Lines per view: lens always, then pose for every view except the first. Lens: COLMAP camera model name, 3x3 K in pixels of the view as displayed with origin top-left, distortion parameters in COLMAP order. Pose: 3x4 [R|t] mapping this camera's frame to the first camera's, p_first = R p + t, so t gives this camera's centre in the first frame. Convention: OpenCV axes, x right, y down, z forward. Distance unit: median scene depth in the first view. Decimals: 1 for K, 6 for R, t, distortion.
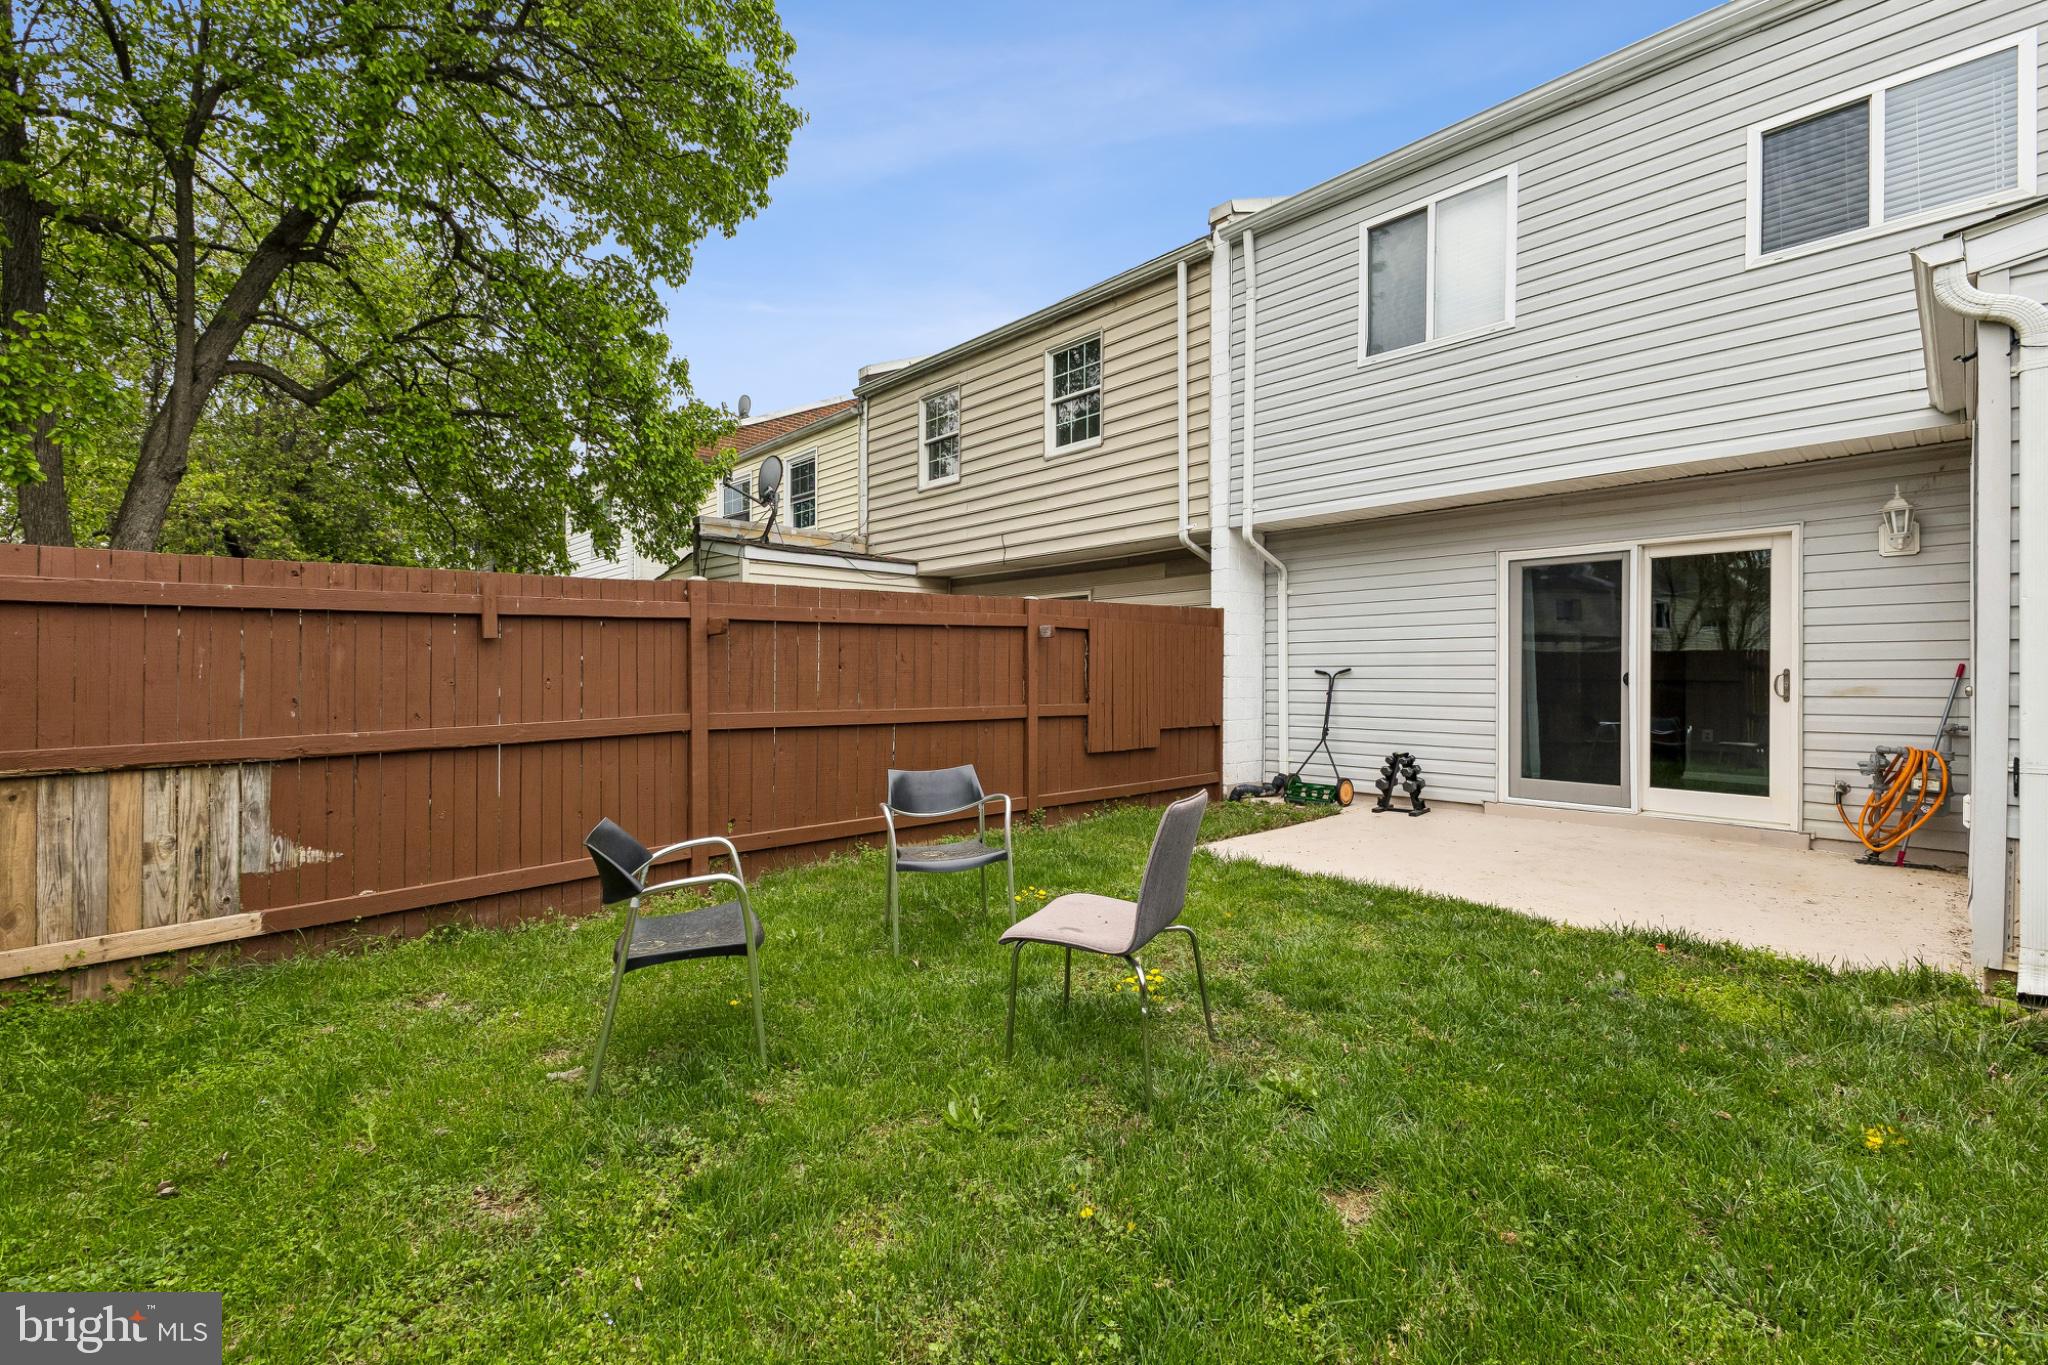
lens RADIAL K [[893.1, 0, 1002.4], [0, 893.1, 681.0], [0, 0, 1]] dist [0.010567, -0.002120]
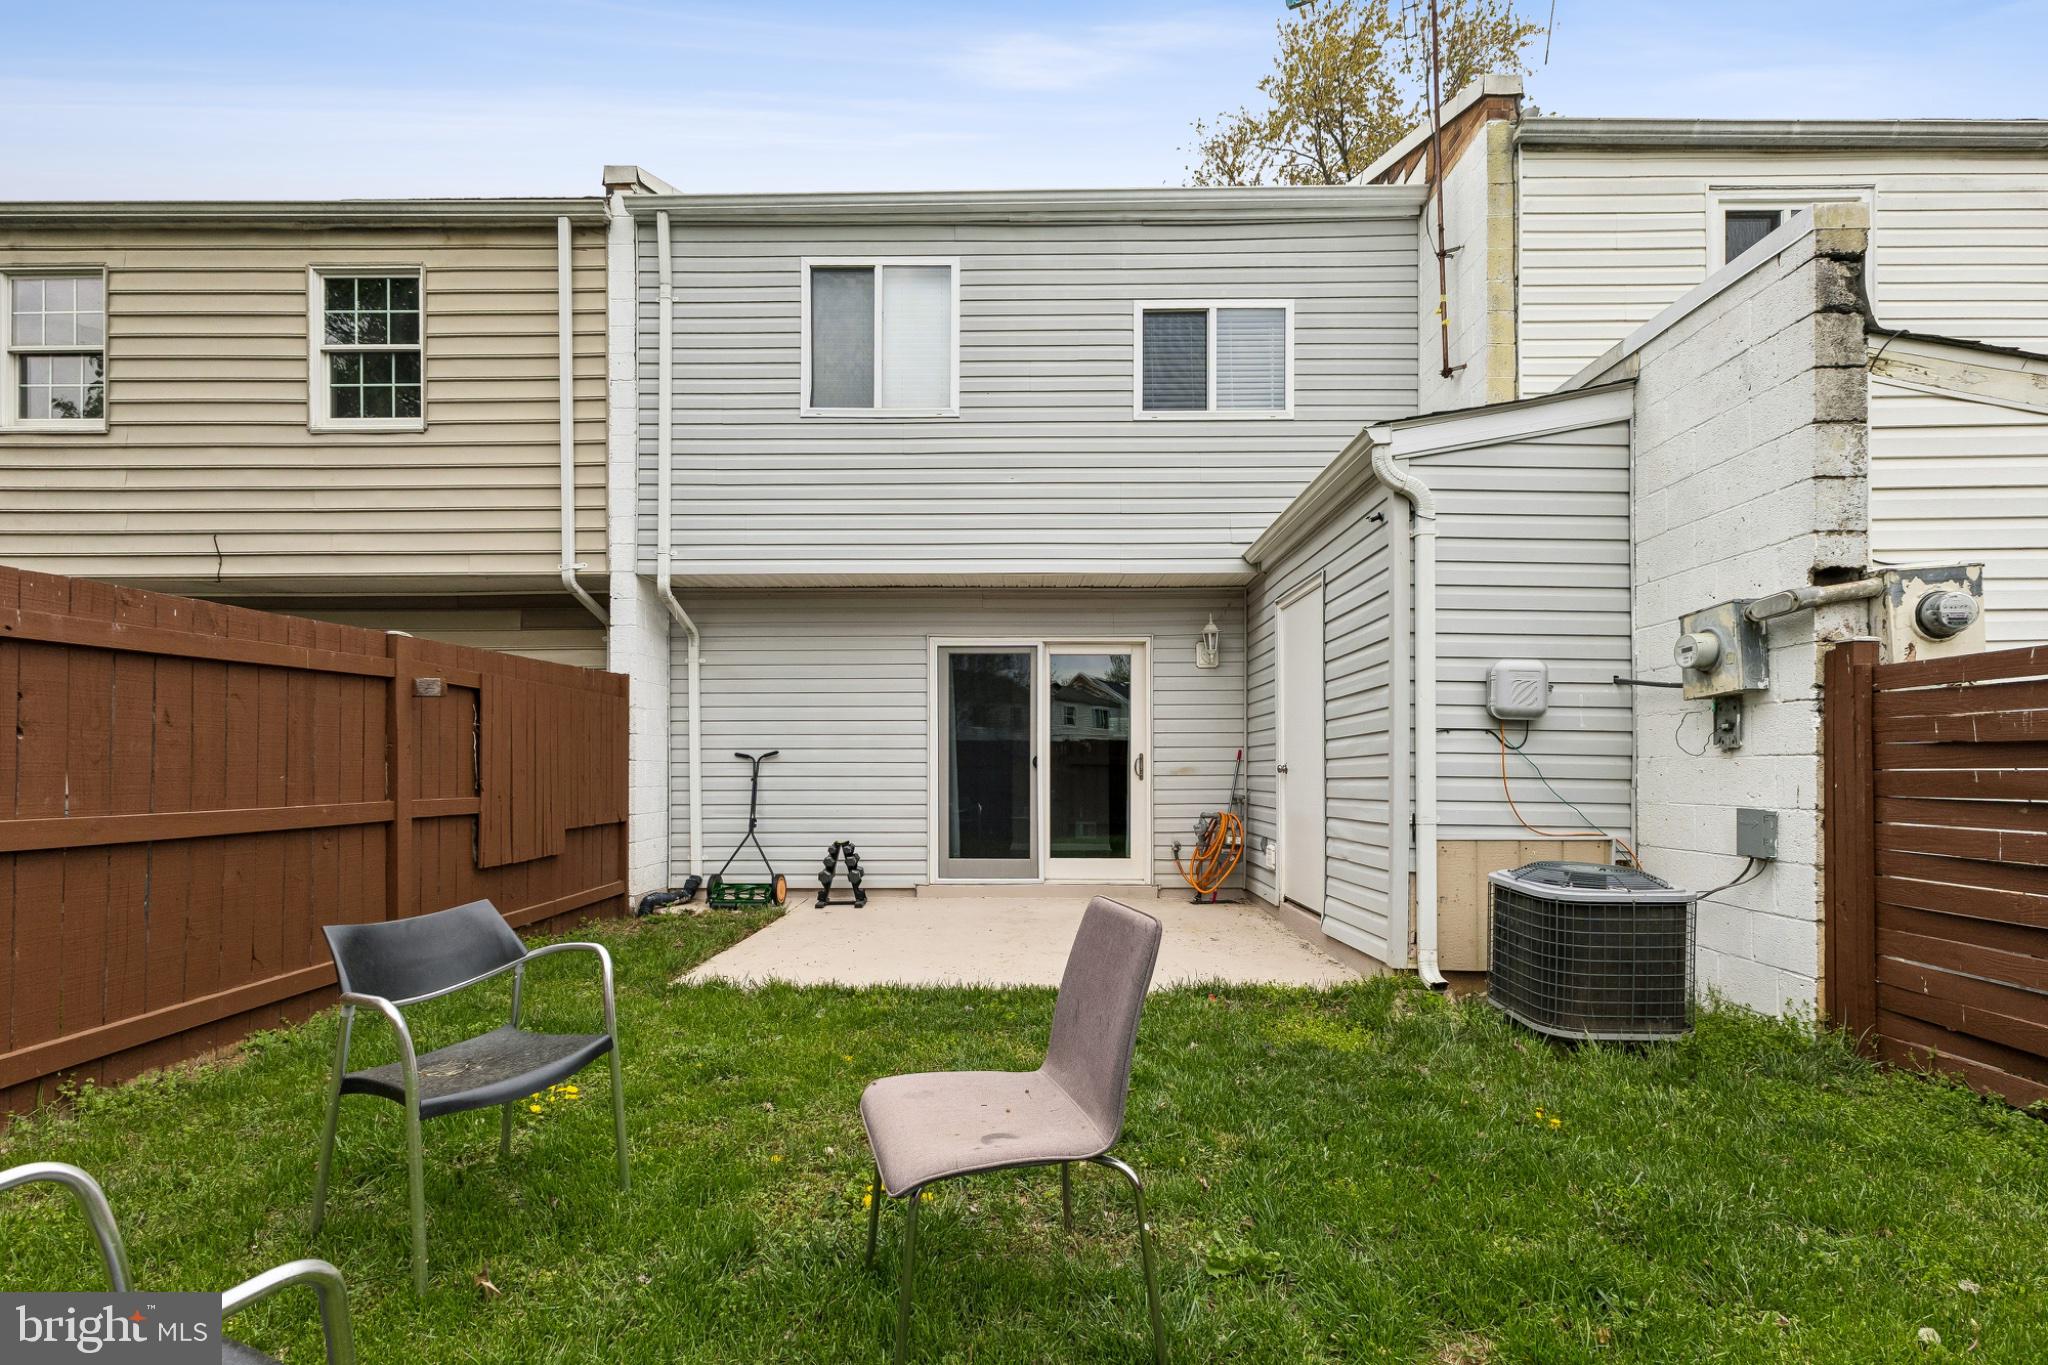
lens RADIAL K [[936.5, 0, 1023.7], [0, 936.5, 768.4], [0, 0, 1]] dist [0.009592, 0.000038]
pose [[0.682026, -0.002511, 0.731324, -0.151623], [0.005331, 0.999985, -0.001538, 0.006906], [-0.731309, 0.004948, 0.682029, 0.207994]]
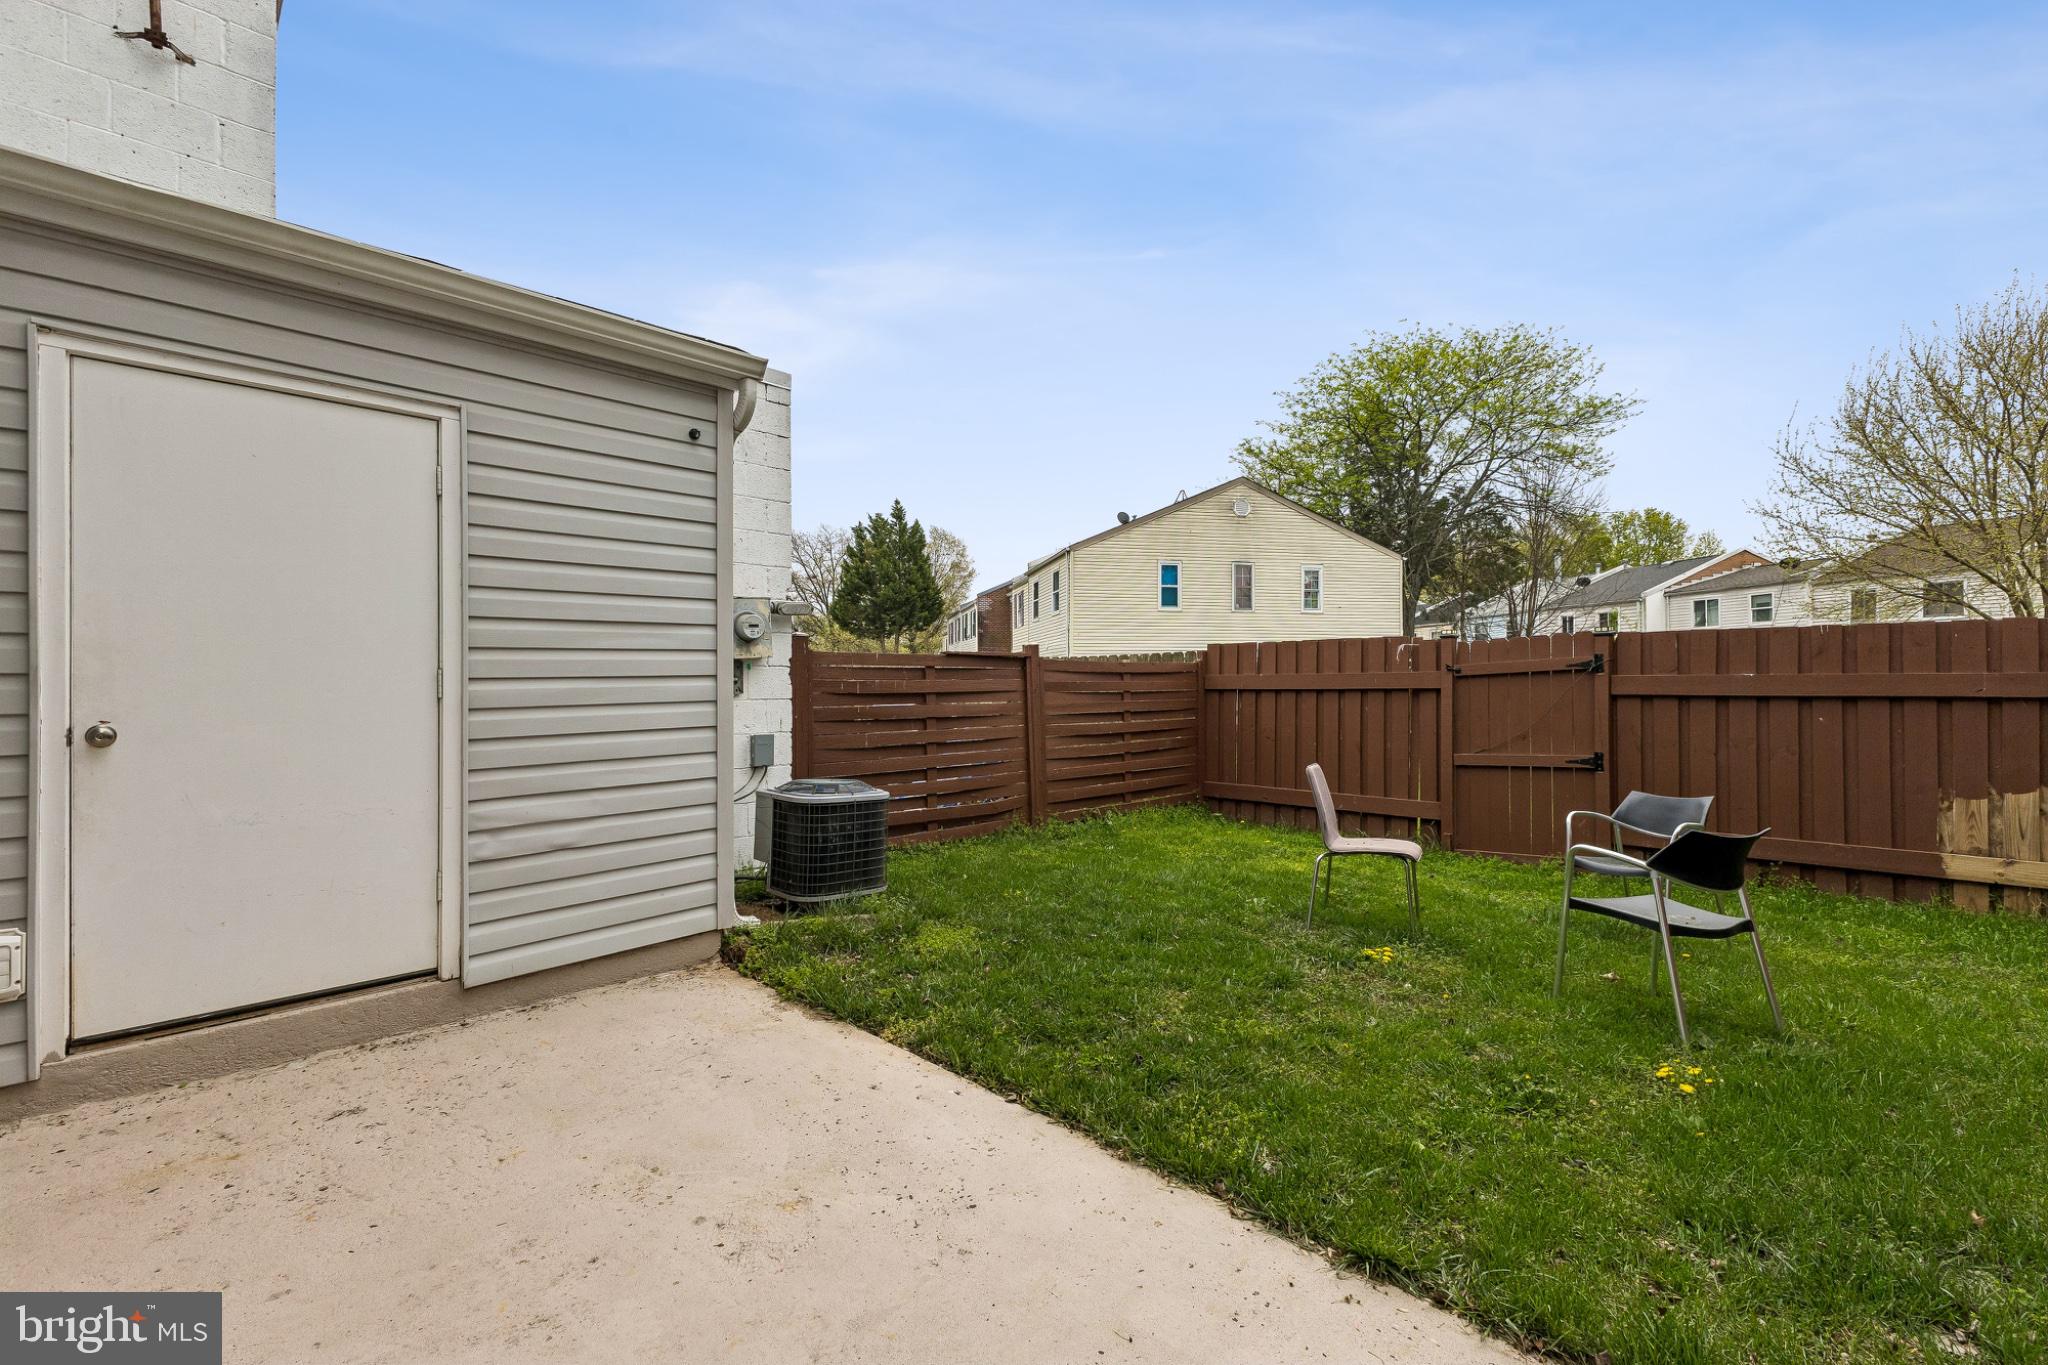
lens RADIAL K [[893.1, 0, 1026.9], [0, 893.1, 680.6], [0, 0, 1]] dist [0.010567, -0.002120]
pose [[-0.998302, -0.001639, -0.058221, 0.349373], [-0.001739, 0.999997, 0.001672, -0.018028], [0.058218, 0.001770, -0.998302, 1.076165]]
